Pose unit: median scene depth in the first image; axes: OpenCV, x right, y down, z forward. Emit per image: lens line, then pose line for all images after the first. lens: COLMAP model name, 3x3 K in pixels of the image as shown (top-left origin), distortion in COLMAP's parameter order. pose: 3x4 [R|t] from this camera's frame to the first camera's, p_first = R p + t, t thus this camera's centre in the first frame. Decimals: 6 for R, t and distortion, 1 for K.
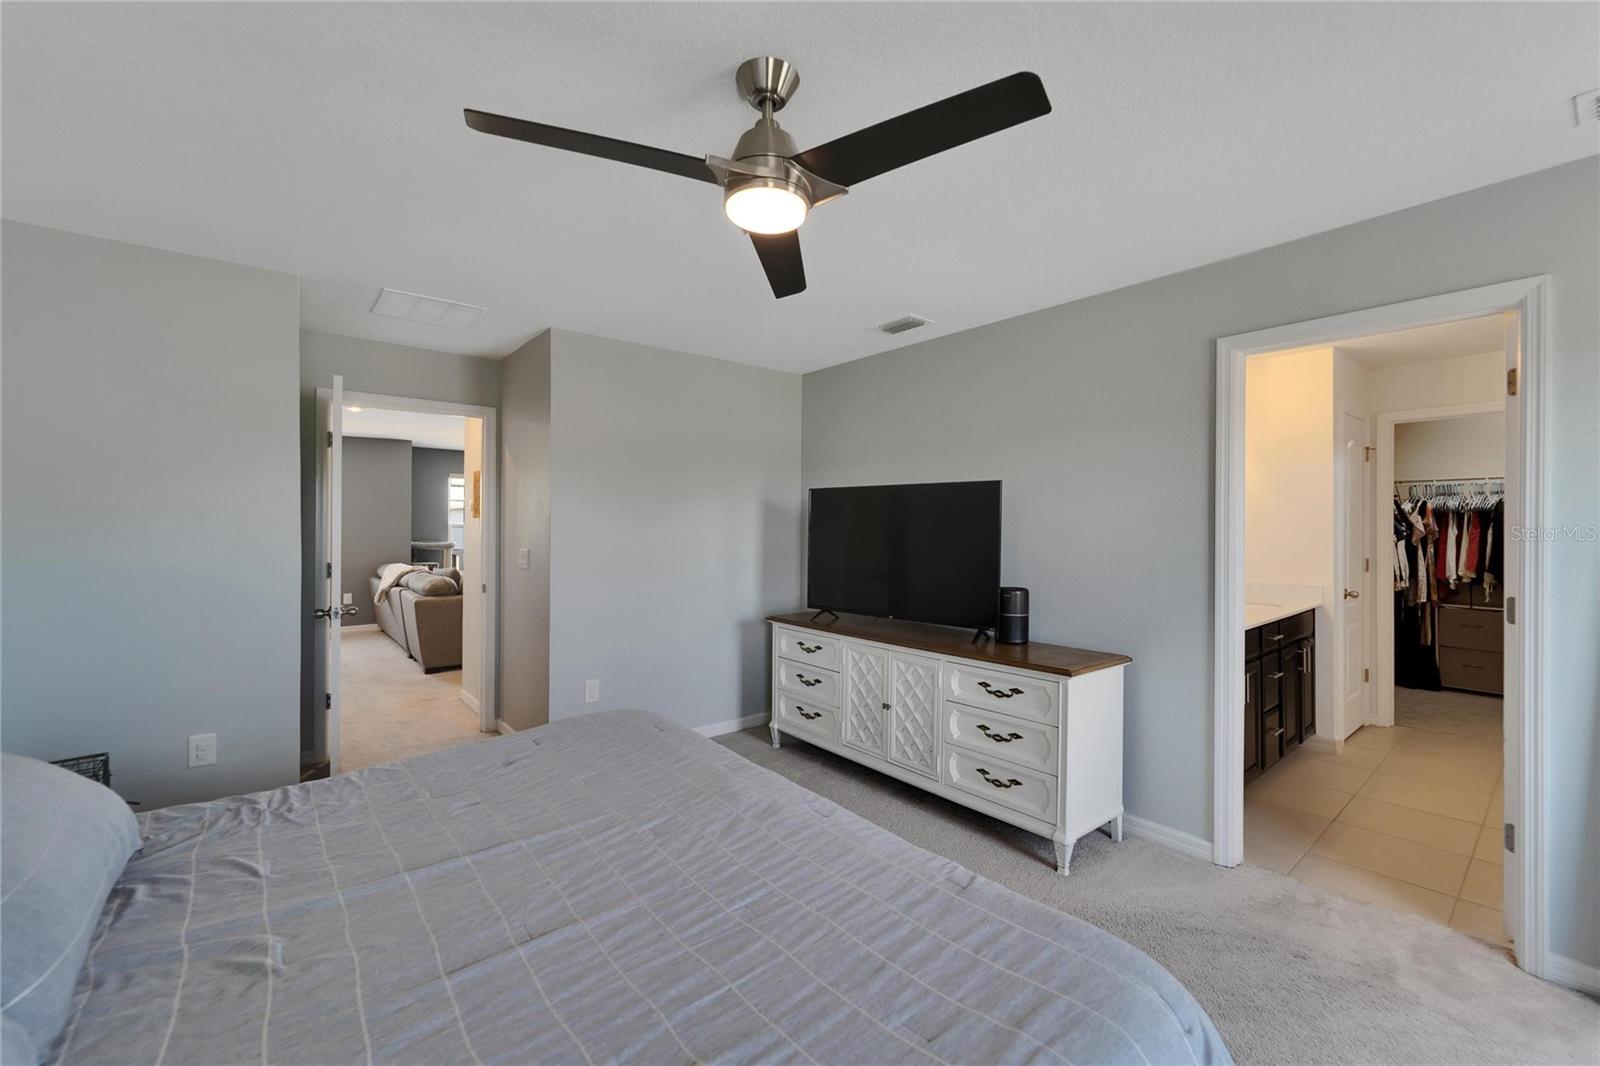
lens RADIAL K [[650.7, 0, 798.5], [0, 650.7, 524.0], [0, 0, 1]] dist [-0.014183, -0.000105]
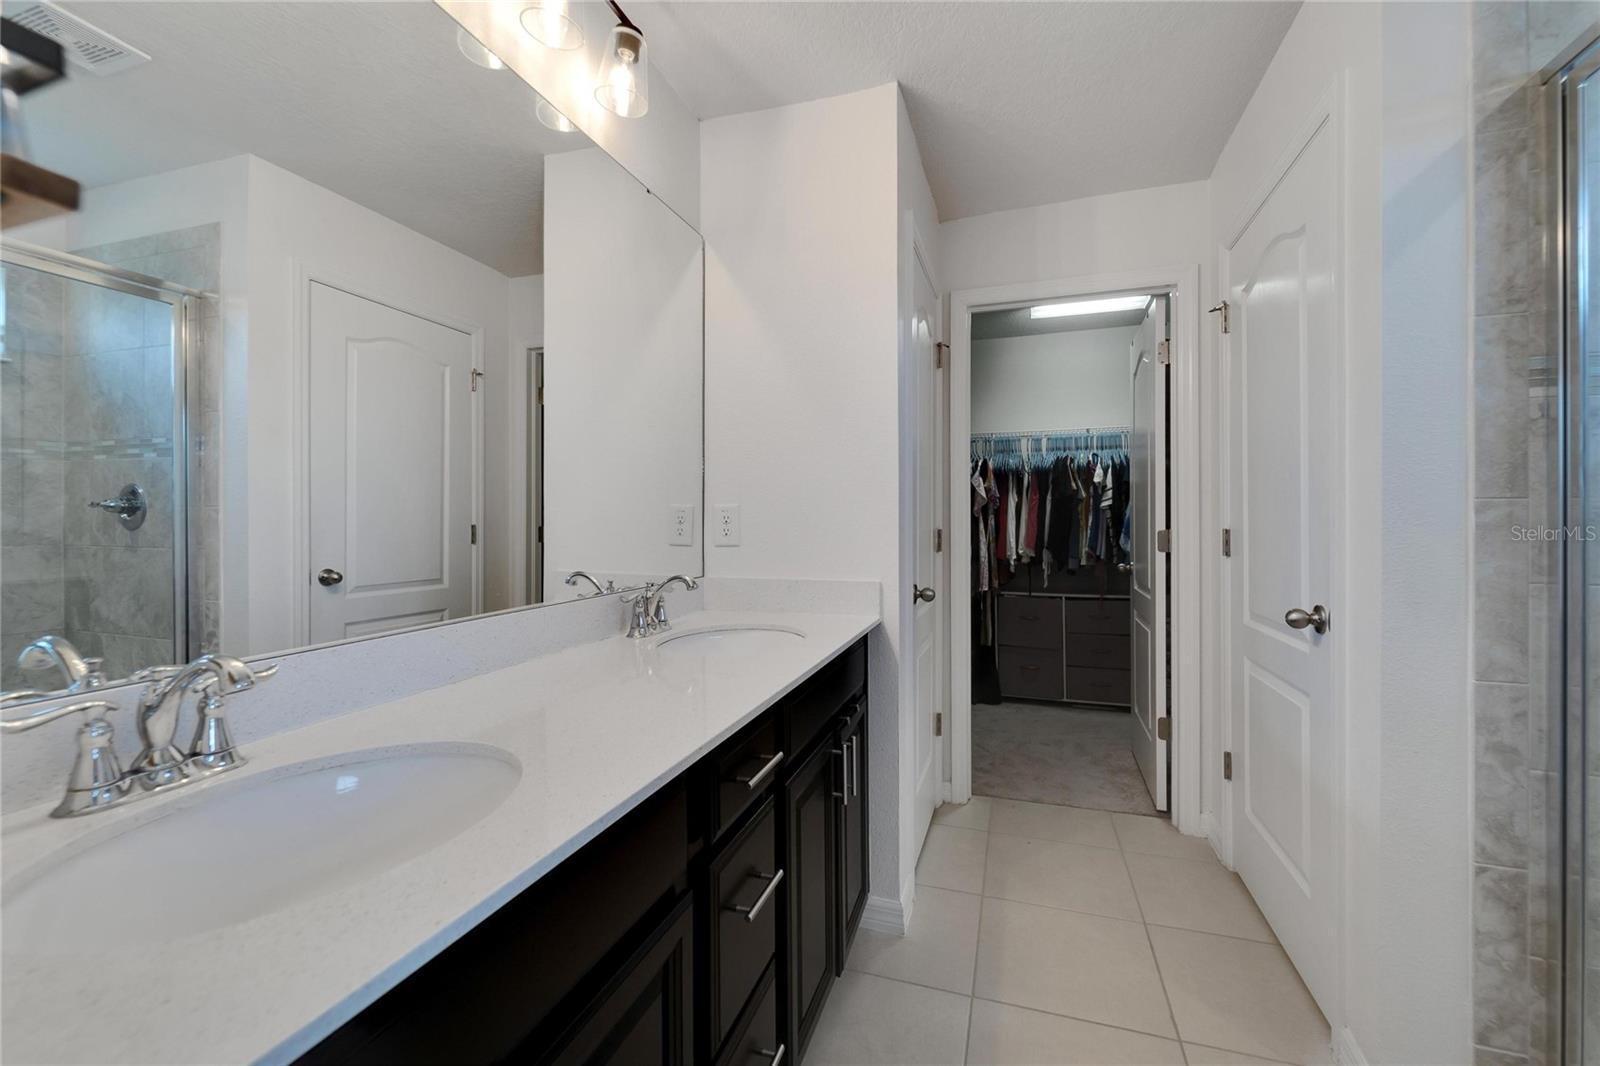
lens RADIAL K [[650.7, 0, 802.6], [0, 650.7, 526.3], [0, 0, 1]] dist [-0.014183, -0.000105]
pose [[0.843570, -0.005372, 0.536993, 0.382953], [-0.000093, 0.999948, 0.010150, 0.037961], [-0.537019, -0.008612, 0.843526, 0.472919]]
